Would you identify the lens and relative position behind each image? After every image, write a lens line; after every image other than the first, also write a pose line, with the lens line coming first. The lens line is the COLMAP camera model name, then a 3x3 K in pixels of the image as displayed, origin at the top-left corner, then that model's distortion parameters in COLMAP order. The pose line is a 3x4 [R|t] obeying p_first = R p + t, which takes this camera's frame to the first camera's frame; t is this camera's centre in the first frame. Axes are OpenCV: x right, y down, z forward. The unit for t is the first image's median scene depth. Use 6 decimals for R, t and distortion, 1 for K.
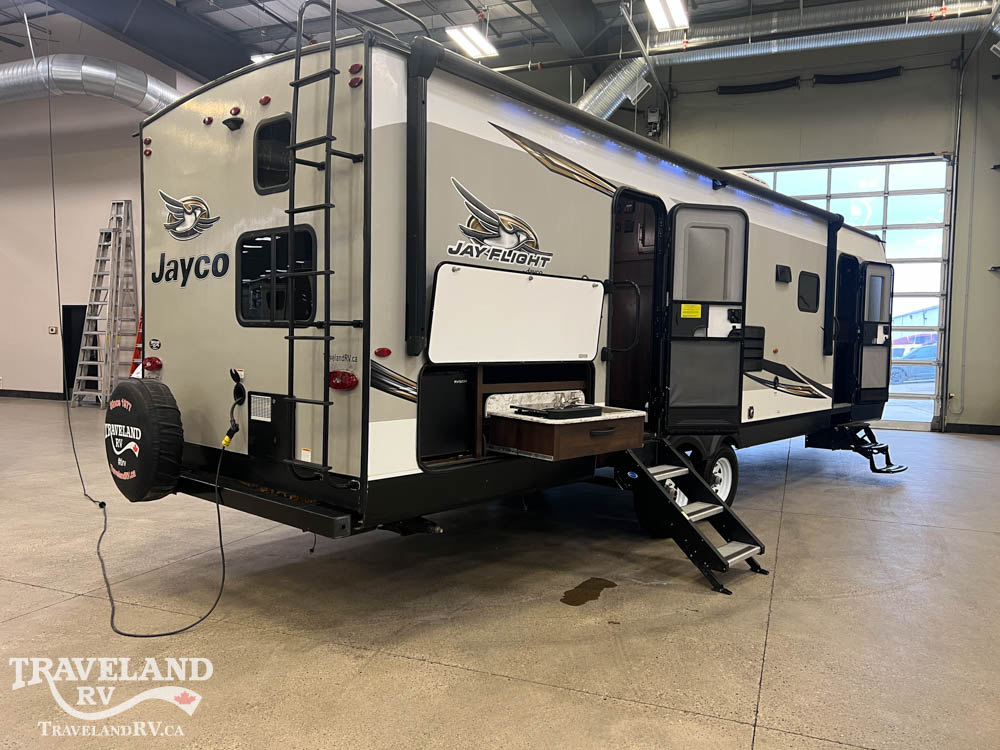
lens RADIAL K [[763.8, 0, 499.9], [0, 763.8, 373.4], [0, 0, 1]] dist [0.045418, -0.046078]
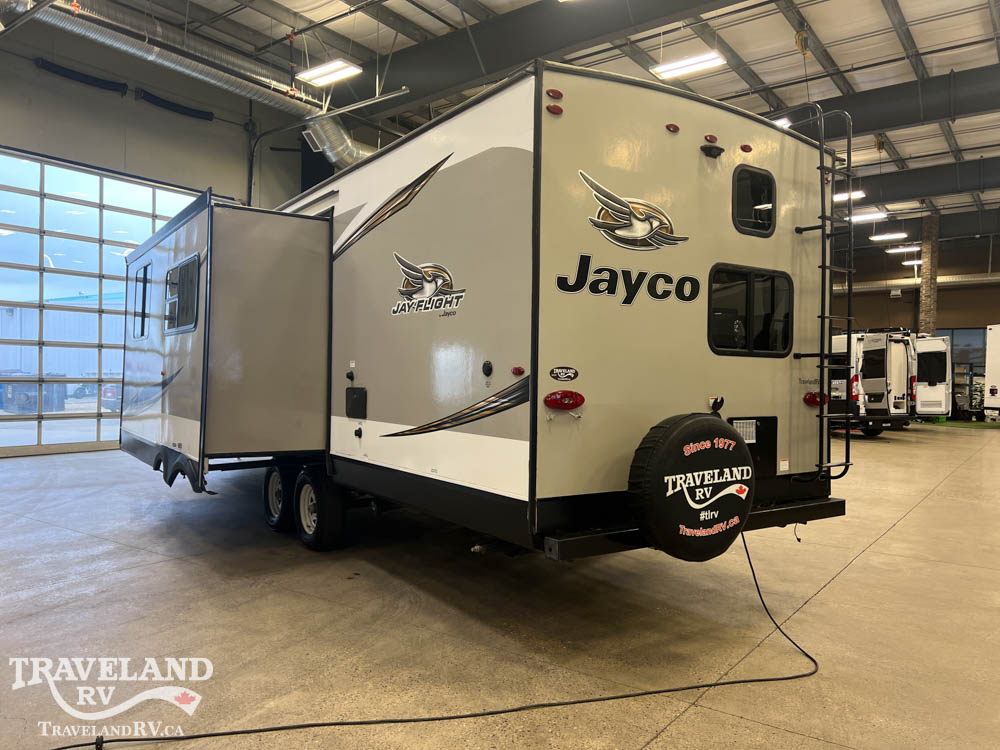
lens RADIAL K [[763.8, 0, 502.6], [0, 763.8, 379.5], [0, 0, 1]] dist [0.045418, -0.046078]
pose [[0.234037, -0.023727, 0.971938, -1.250644], [0.036281, 0.999219, 0.015657, -0.049542], [-0.971550, 0.031599, 0.234715, 0.942172]]
